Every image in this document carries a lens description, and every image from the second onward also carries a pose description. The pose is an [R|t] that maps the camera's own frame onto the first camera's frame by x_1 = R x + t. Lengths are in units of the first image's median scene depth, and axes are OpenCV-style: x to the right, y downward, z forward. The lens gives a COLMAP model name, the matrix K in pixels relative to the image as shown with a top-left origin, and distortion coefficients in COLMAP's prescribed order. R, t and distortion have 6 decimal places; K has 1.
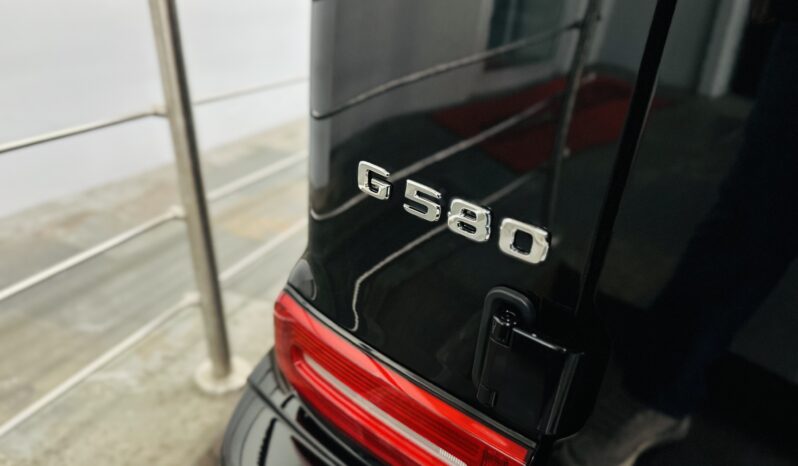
lens RADIAL K [[564.2, 0, 398.4], [0, 564.2, 237.7], [0, 0, 1]] dist [-0.052754, -0.002599]
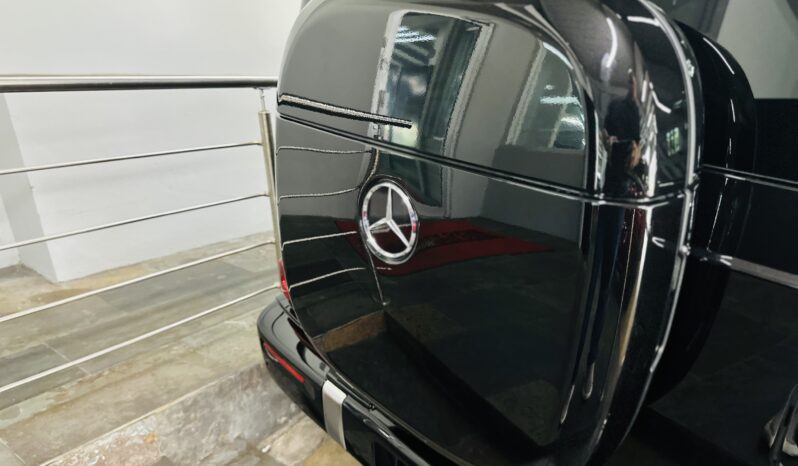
lens RADIAL K [[565.9, 0, 402.9], [0, 565.9, 233.3], [0, 0, 1]] dist [-0.001656, -0.013258]
pose [[0.962407, 0.041507, -0.268423, 0.603279], [-0.077922, 0.988906, -0.126465, 0.148021], [0.260196, 0.142626, 0.954964, -0.854275]]
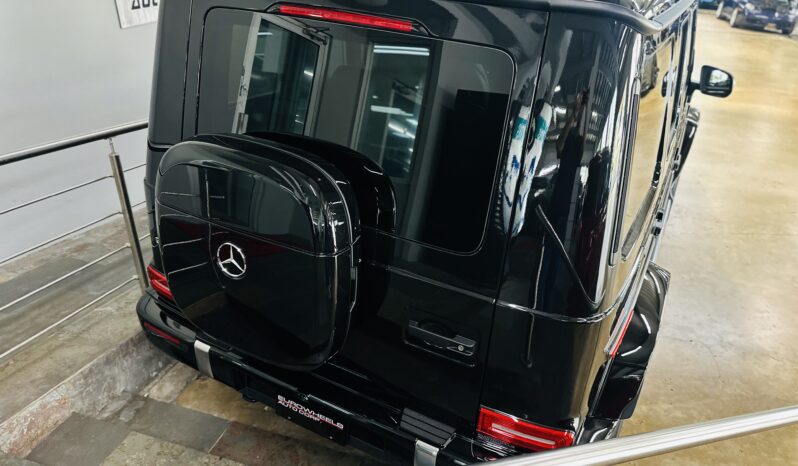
lens RADIAL K [[565.9, 0, 395.5], [0, 565.9, 231.7], [0, 0, 1]] dist [-0.001656, -0.013258]
pose [[0.998721, -0.041671, 0.028636, 0.793578], [0.042490, 0.998688, -0.028587, 0.024960], [-0.027407, 0.029767, 0.999181, -1.722010]]
